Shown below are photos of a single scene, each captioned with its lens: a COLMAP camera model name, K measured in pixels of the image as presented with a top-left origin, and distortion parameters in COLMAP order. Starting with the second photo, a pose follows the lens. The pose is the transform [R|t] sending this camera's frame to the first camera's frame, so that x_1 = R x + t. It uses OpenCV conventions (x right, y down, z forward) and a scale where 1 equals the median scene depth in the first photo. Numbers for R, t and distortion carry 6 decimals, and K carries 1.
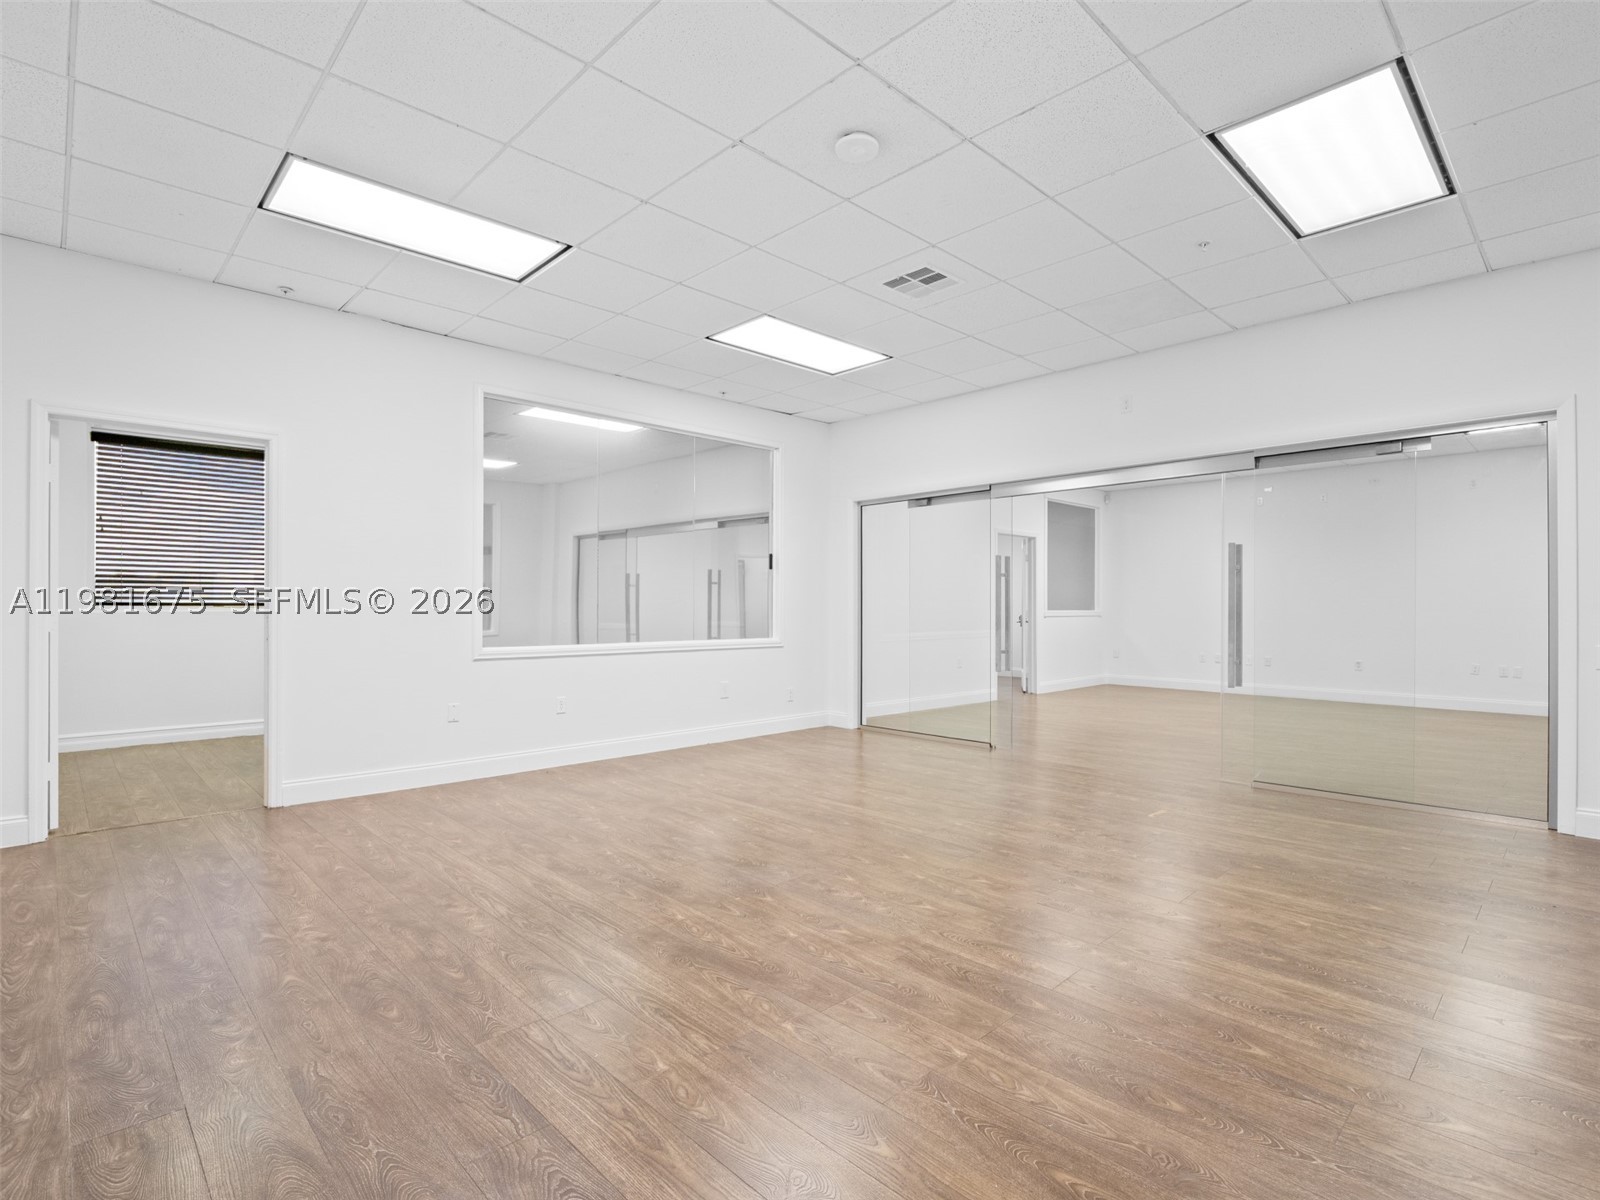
lens RADIAL K [[794.0, 0, 800.0], [0, 794.0, 600.0], [0, 0, 1]] dist [-0.007333, -0.005278]
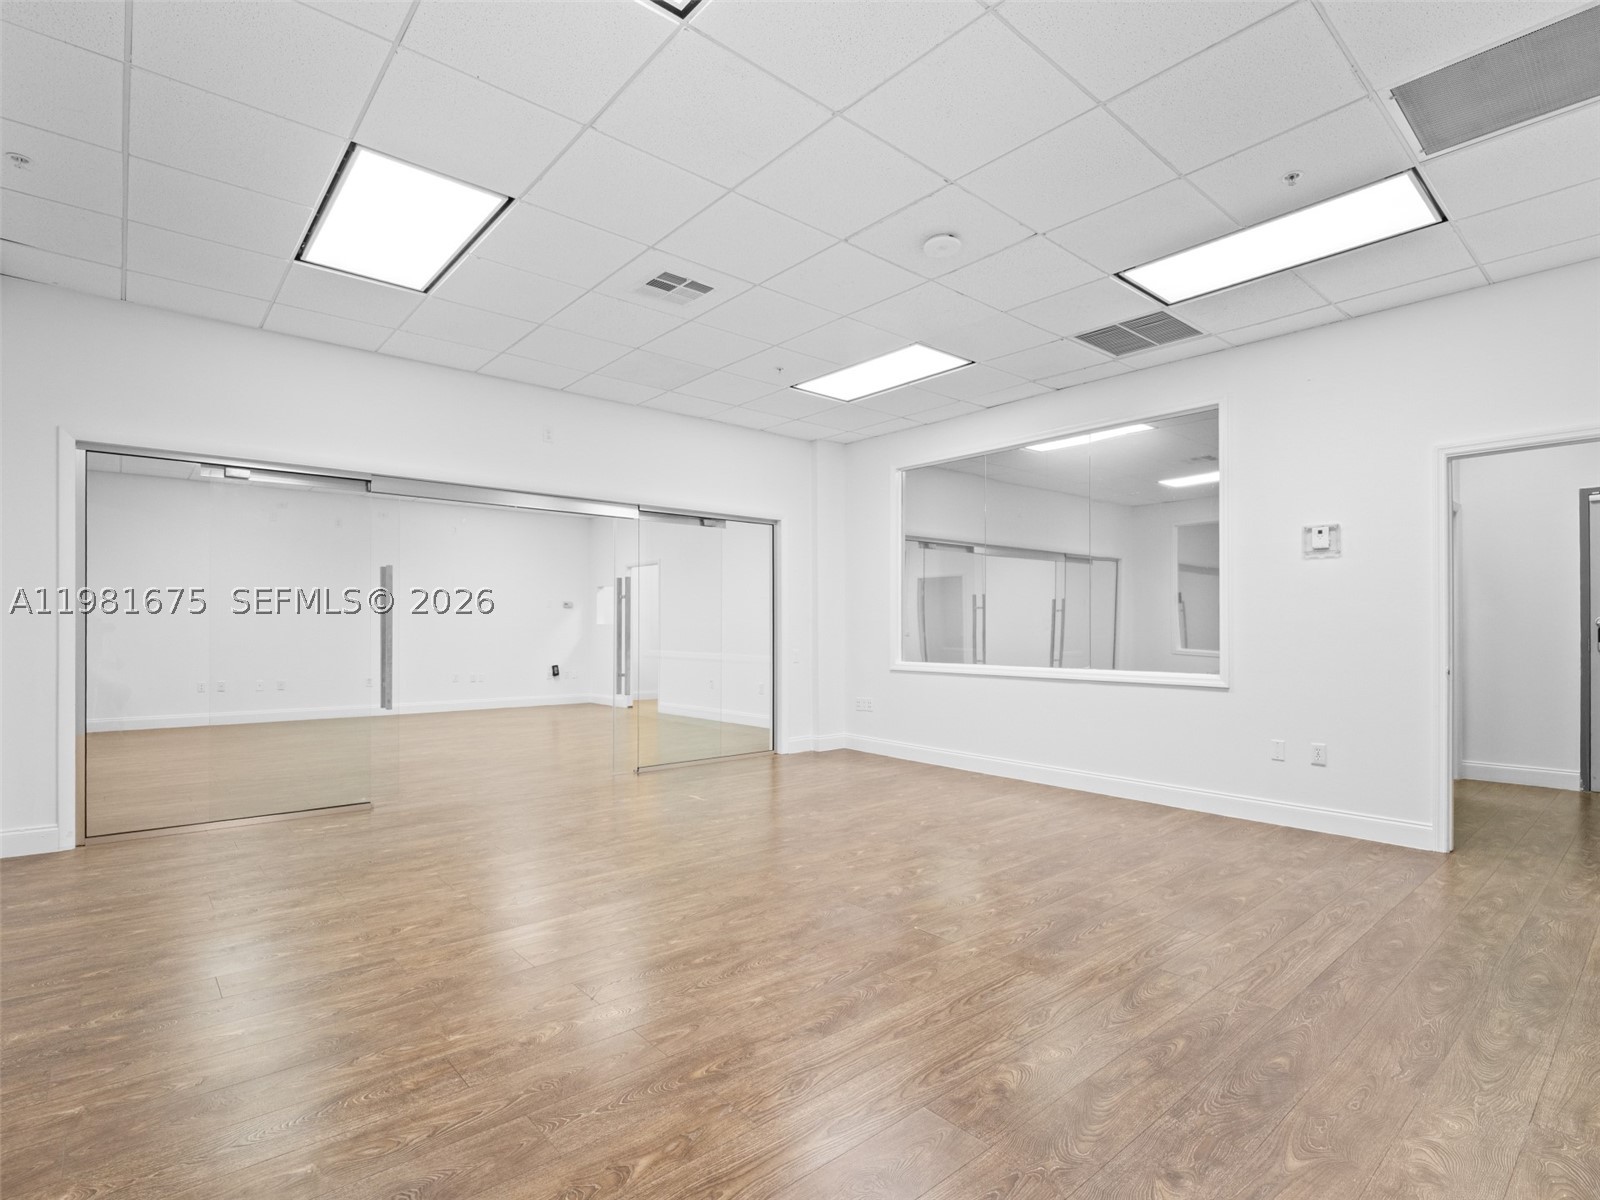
lens RADIAL K [[791.2, 0, 794.6], [0, 791.2, 616.8], [0, 0, 1]] dist [-0.015534, 0.000159]
pose [[0.056245, 0.013267, 0.998329, -0.797964], [-0.008415, 0.999882, -0.012814, 0.003427], [-0.998382, -0.007680, 0.056350, 0.818944]]
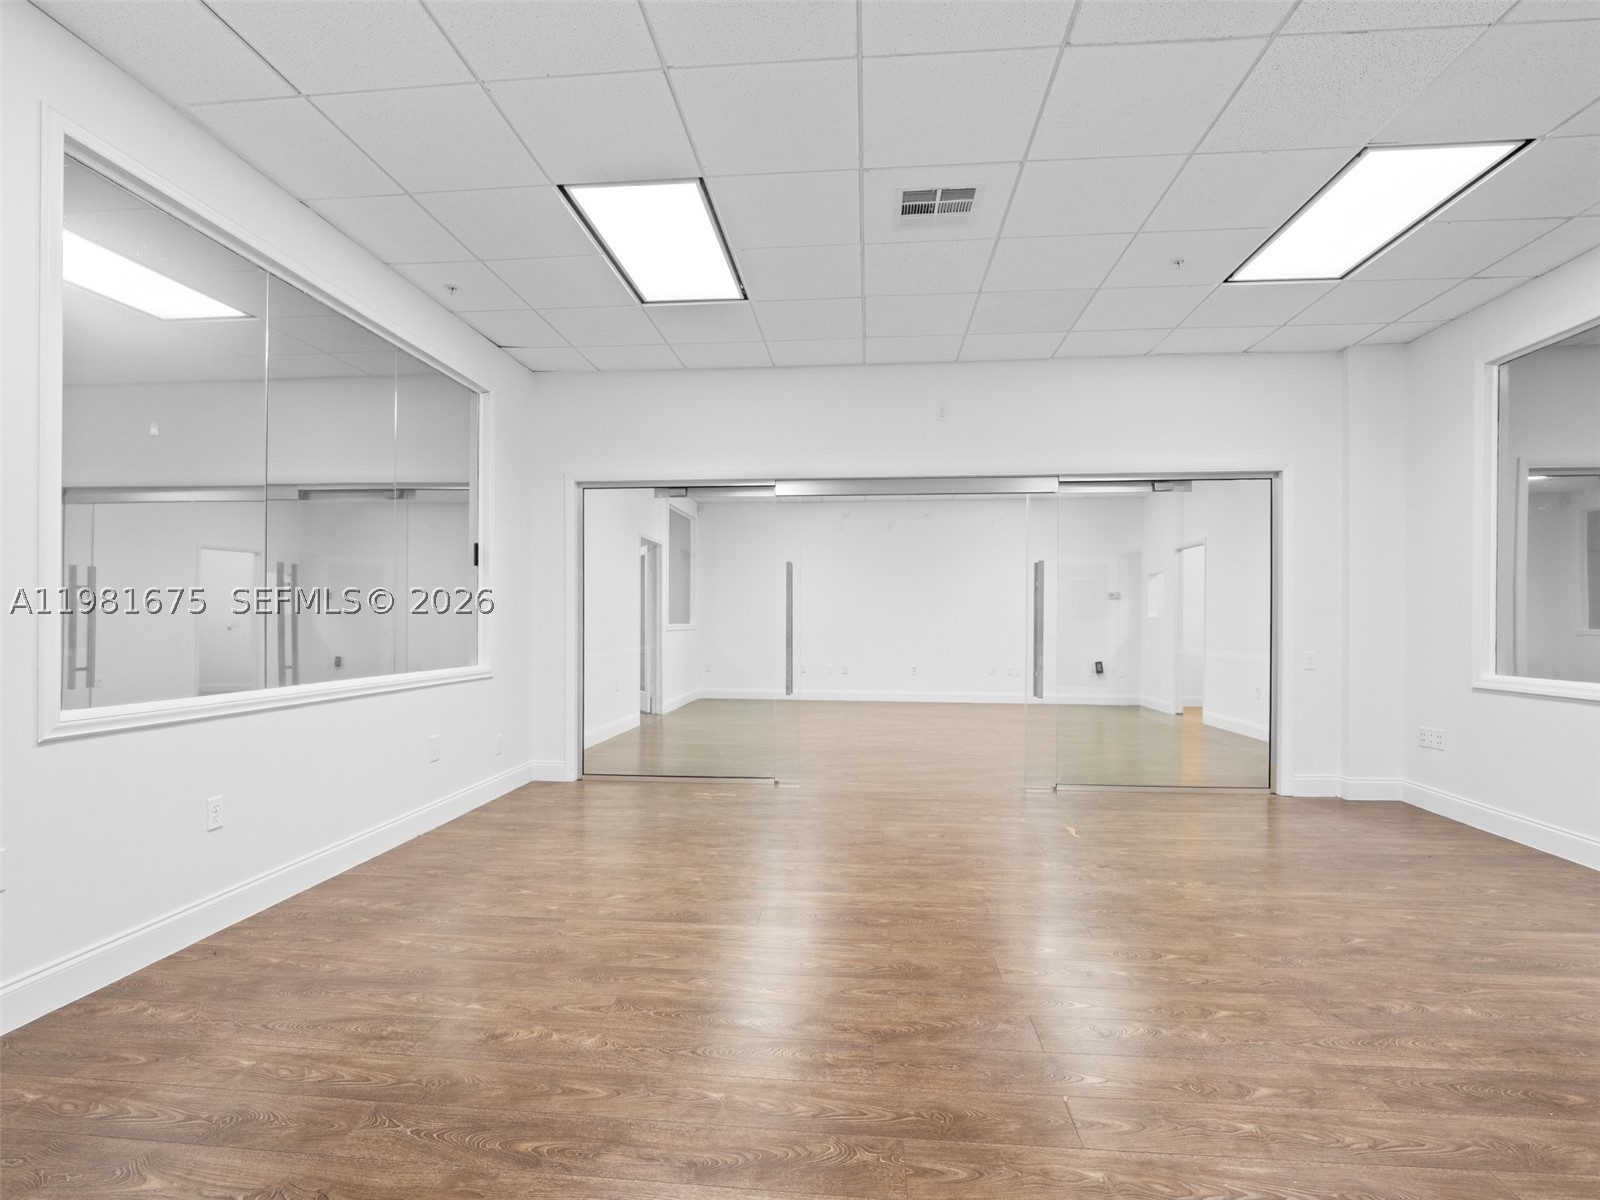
lens RADIAL K [[798.4, 0, 794.2], [0, 798.4, 616.6], [0, 0, 1]] dist [-0.014846, -0.000593]
pose [[0.755224, 0.004843, 0.655449, -0.477965], [-0.007942, 0.999967, 0.001762, 0.003581], [-0.655419, -0.006536, 0.755237, 0.504659]]
